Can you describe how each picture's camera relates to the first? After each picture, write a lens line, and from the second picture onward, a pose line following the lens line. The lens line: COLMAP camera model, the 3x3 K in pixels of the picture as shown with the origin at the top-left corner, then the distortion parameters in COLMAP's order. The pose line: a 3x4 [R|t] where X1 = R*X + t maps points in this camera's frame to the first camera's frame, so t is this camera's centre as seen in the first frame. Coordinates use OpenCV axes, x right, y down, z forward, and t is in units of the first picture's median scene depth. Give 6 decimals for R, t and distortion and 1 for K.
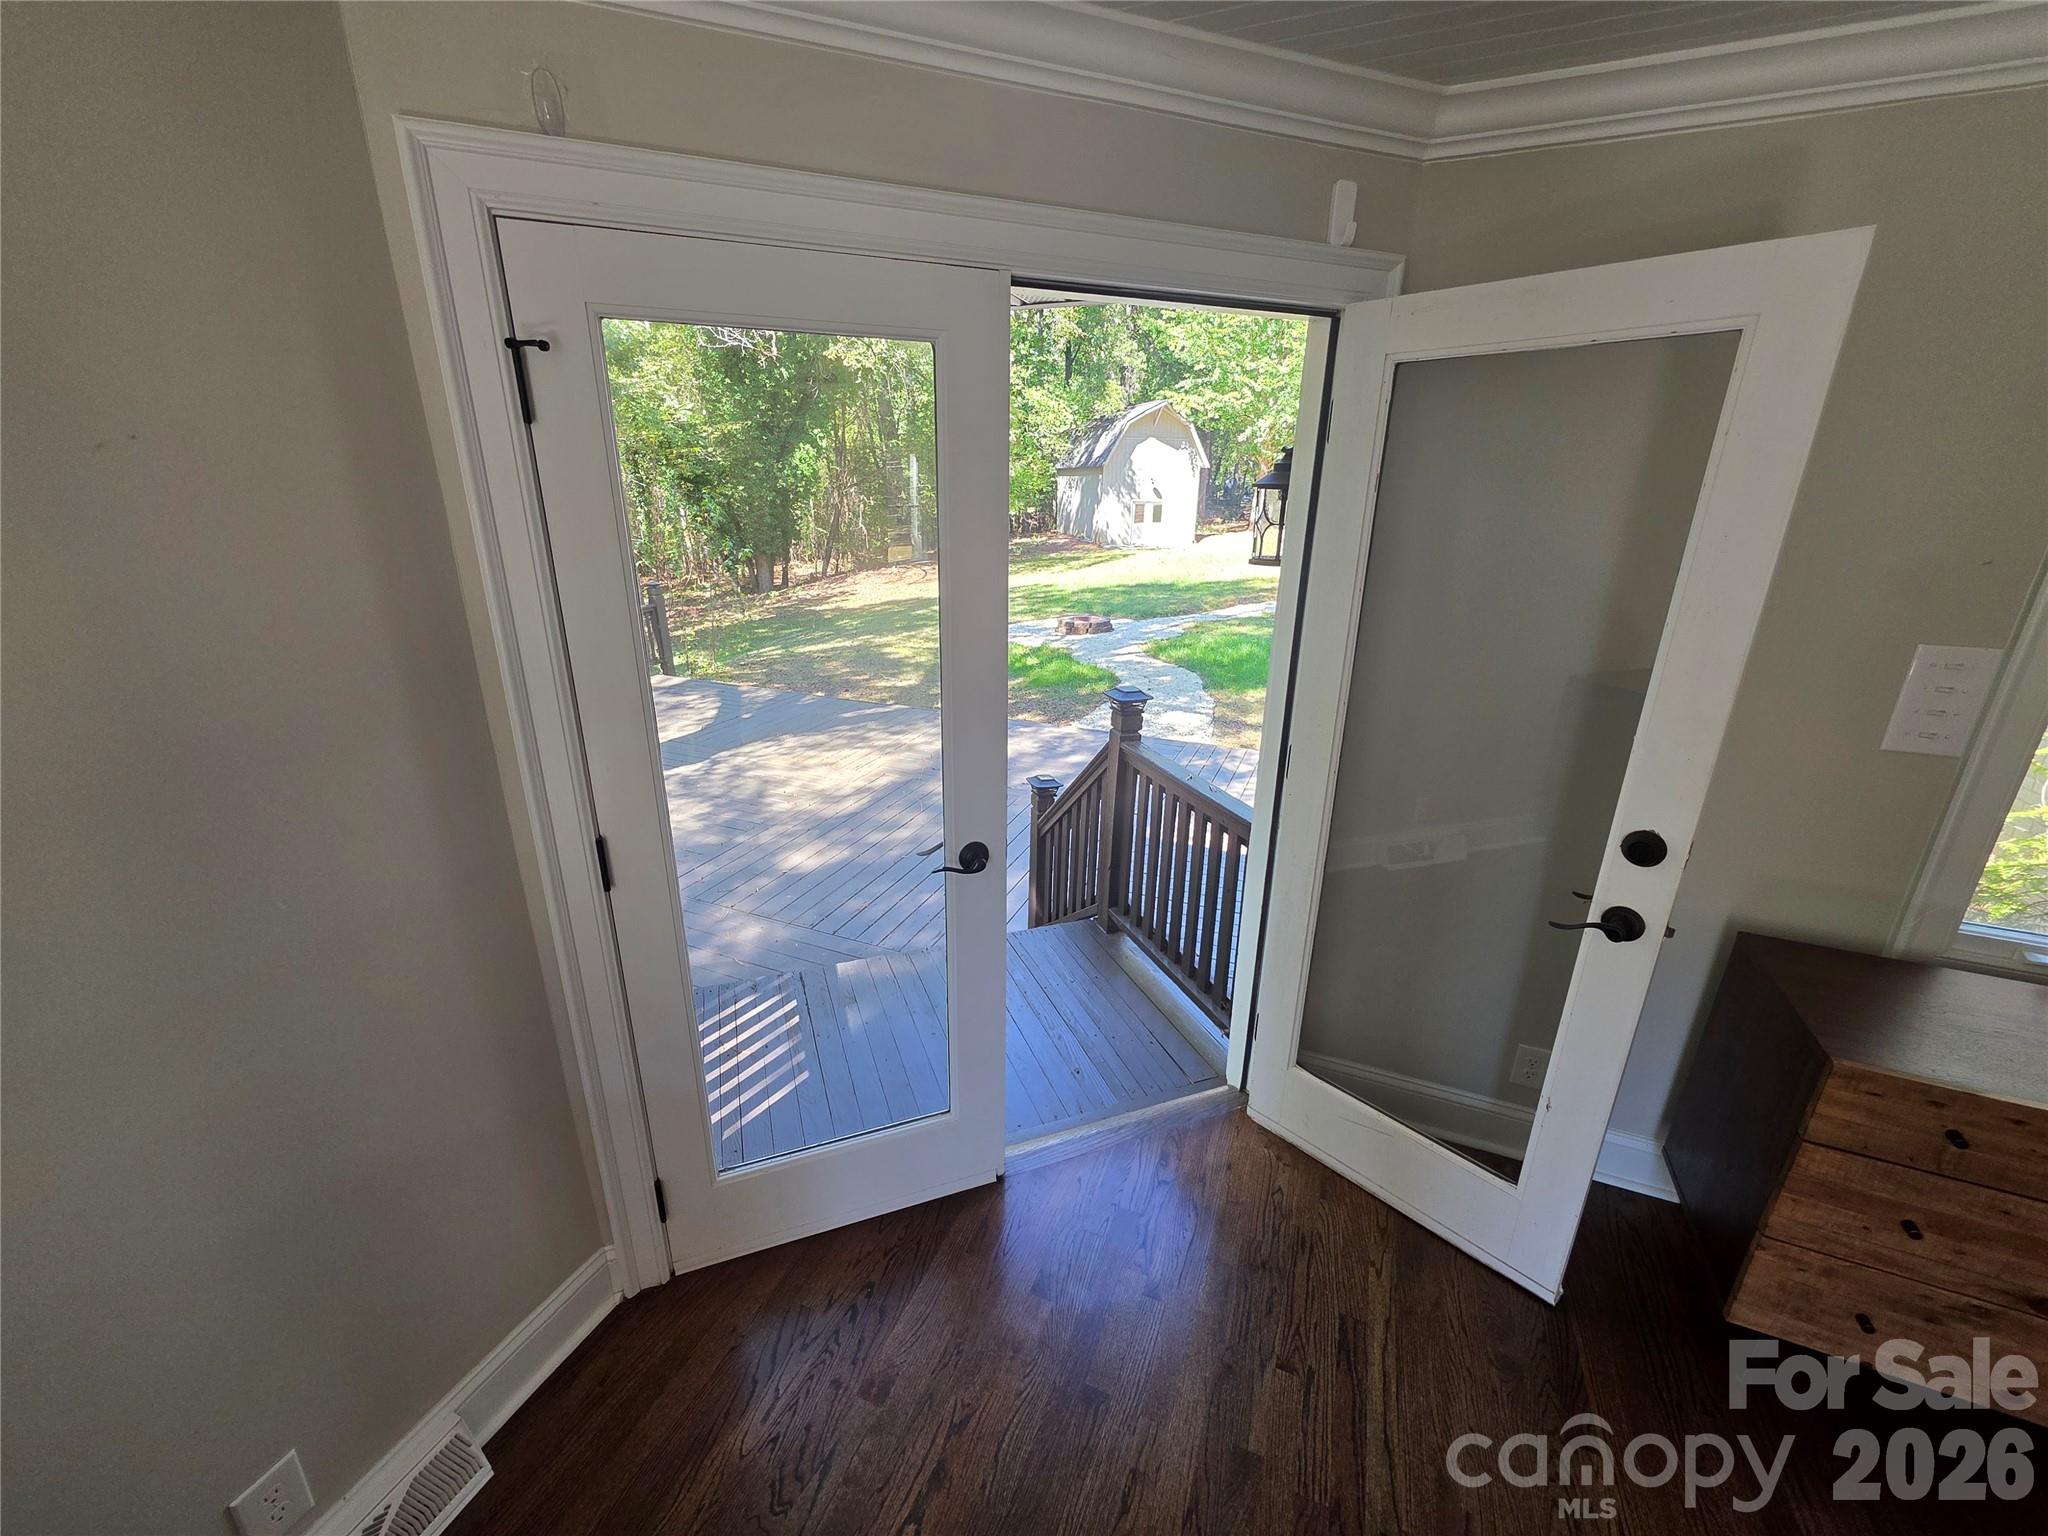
lens RADIAL K [[819.4, 0, 1022.0], [0, 819.4, 760.7], [0, 0, 1]] dist [0.002818, 0.000101]
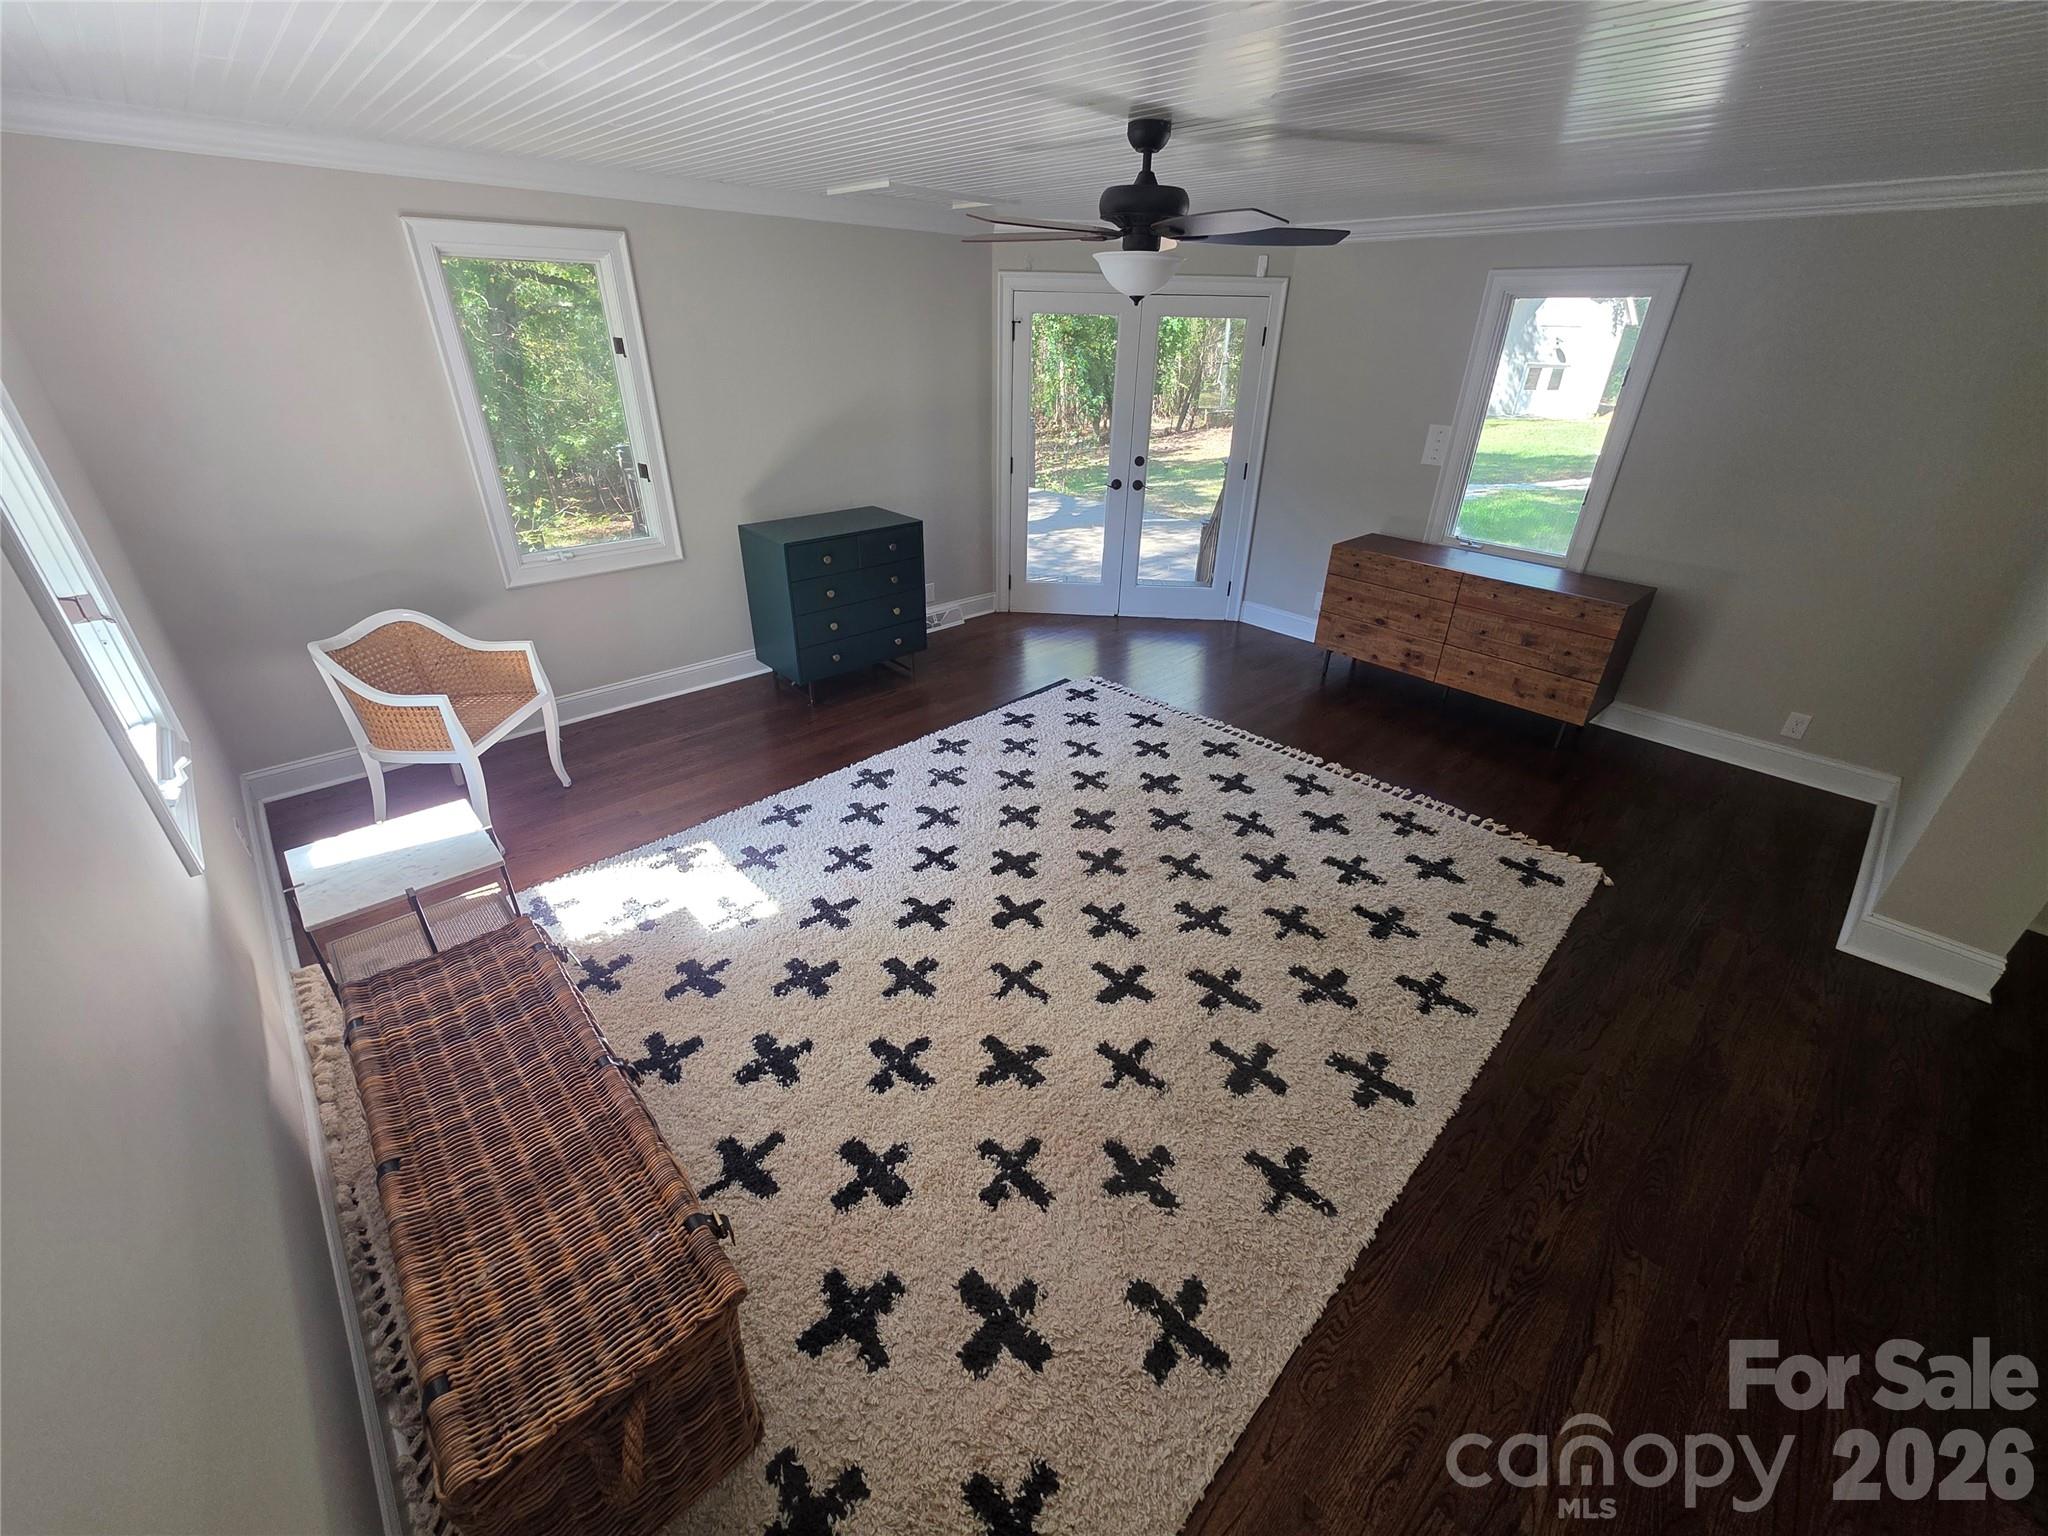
lens RADIAL K [[819.4, 0, 1020.5], [0, 819.4, 761.3], [0, 0, 1]] dist [0.002818, 0.000101]
pose [[0.910620, 0.201329, -0.360886, 0.205734], [-0.144006, 0.973155, 0.179530, 0.137709], [0.387343, -0.111514, 0.915167, -0.456590]]
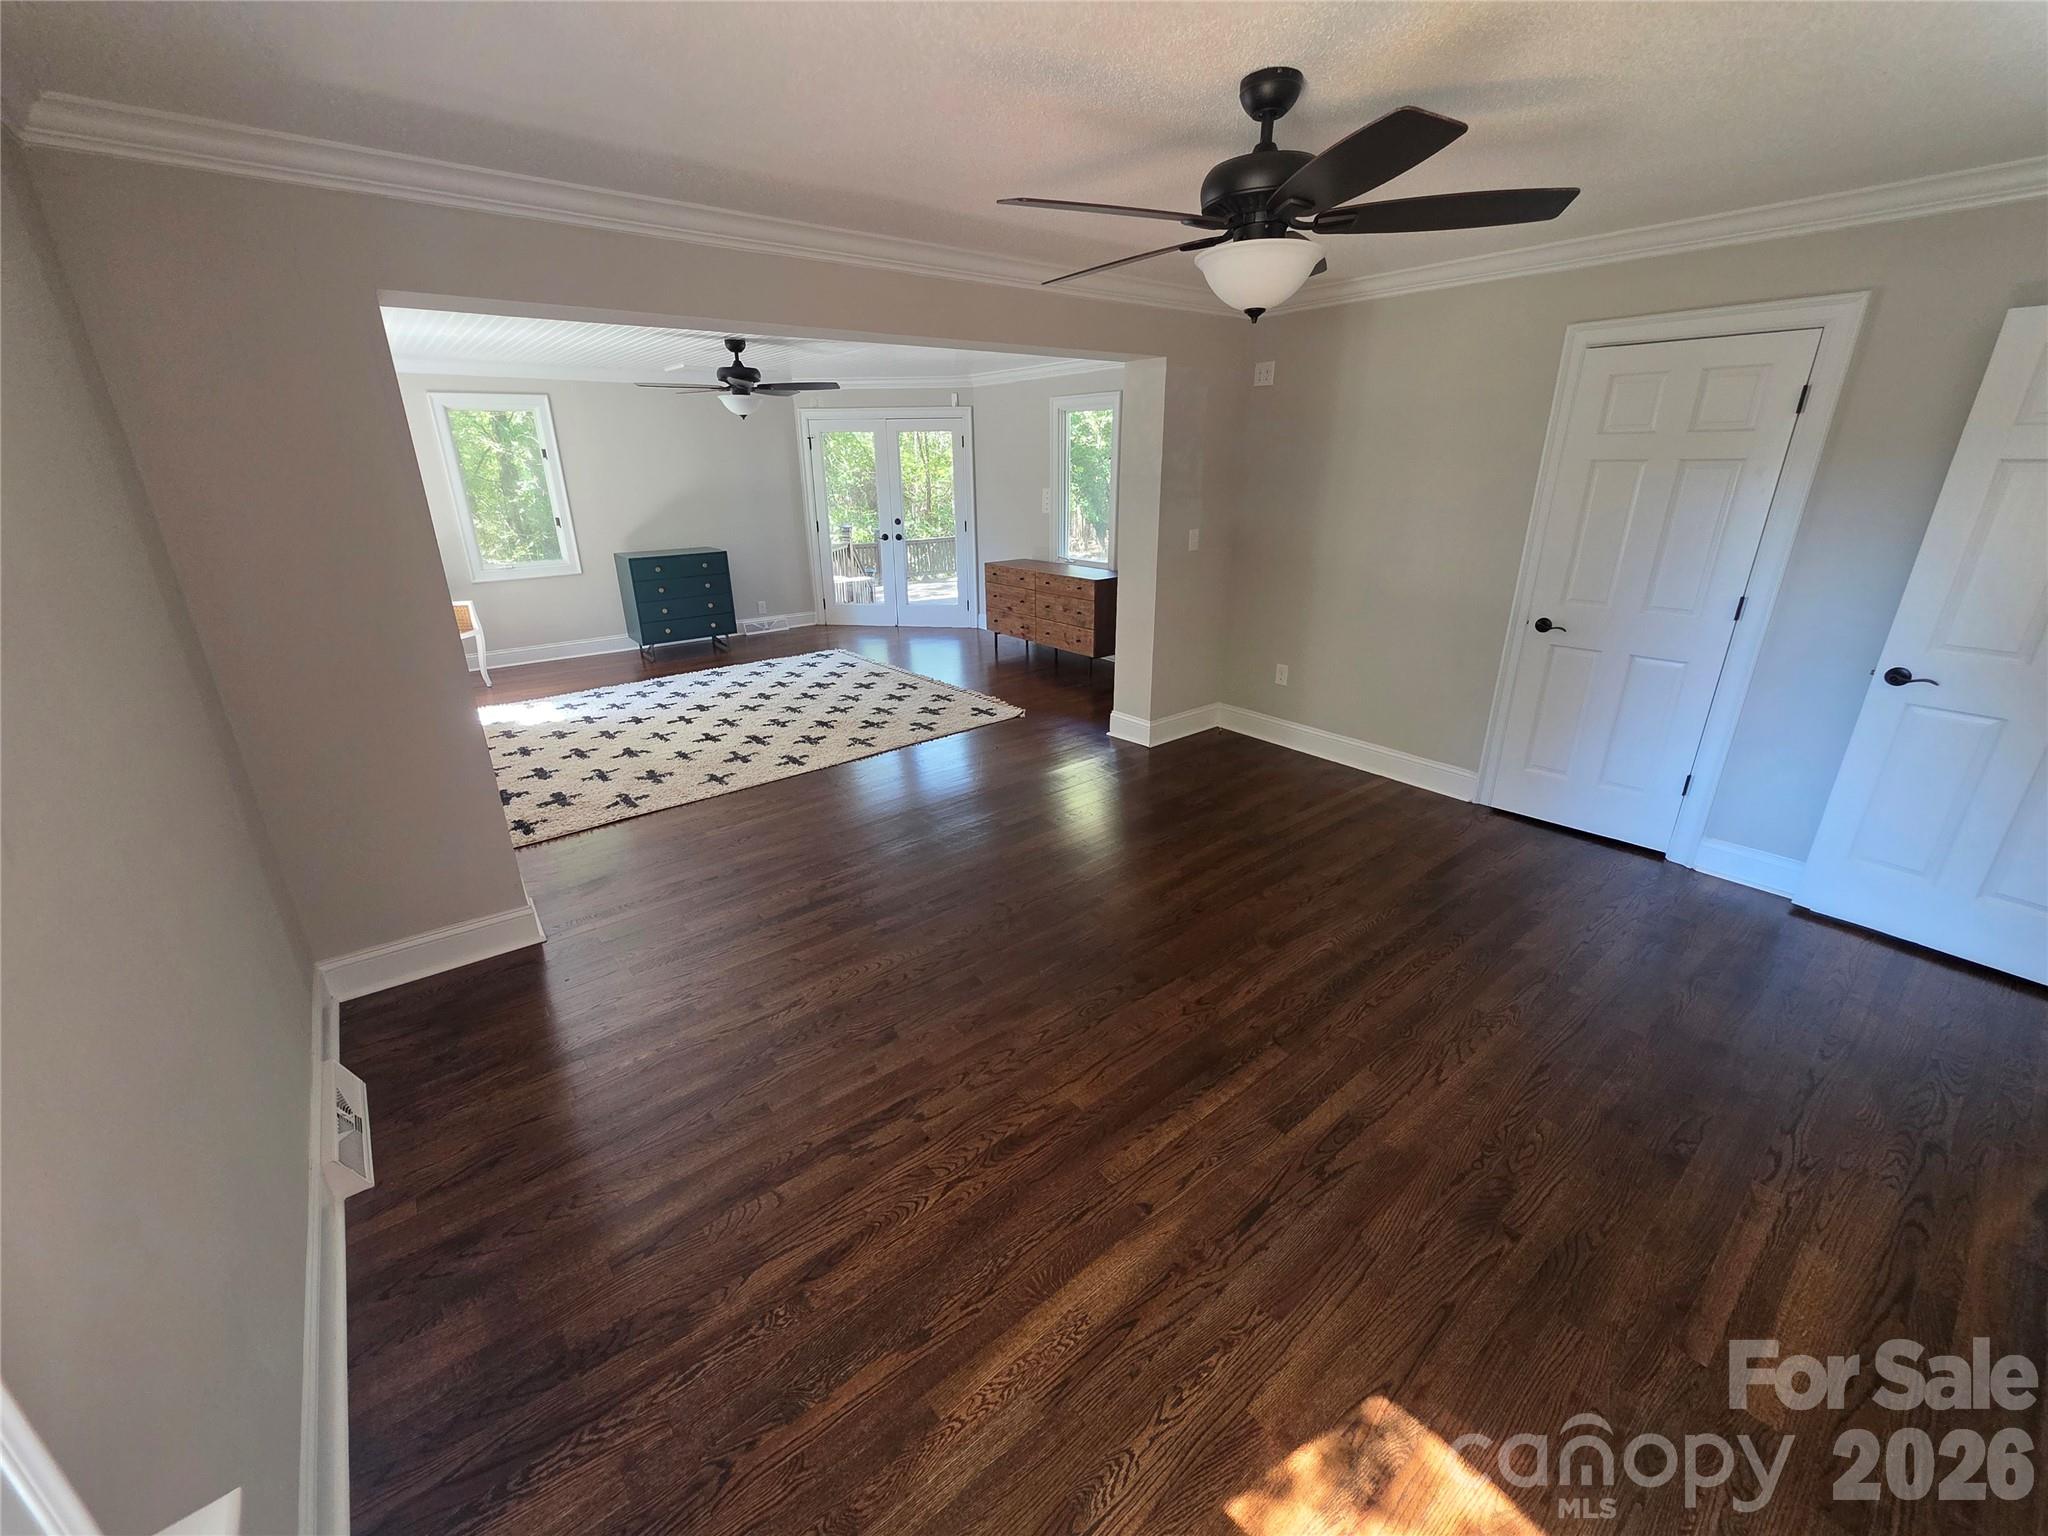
lens RADIAL K [[819.4, 0, 1017.9], [0, 819.4, 761.7], [0, 0, 1]] dist [0.002818, 0.000101]
pose [[0.874475, 0.150733, -0.461057, 0.648855], [-0.140520, 0.988457, 0.056635, 0.222541], [0.464272, 0.015262, 0.885561, -0.610351]]
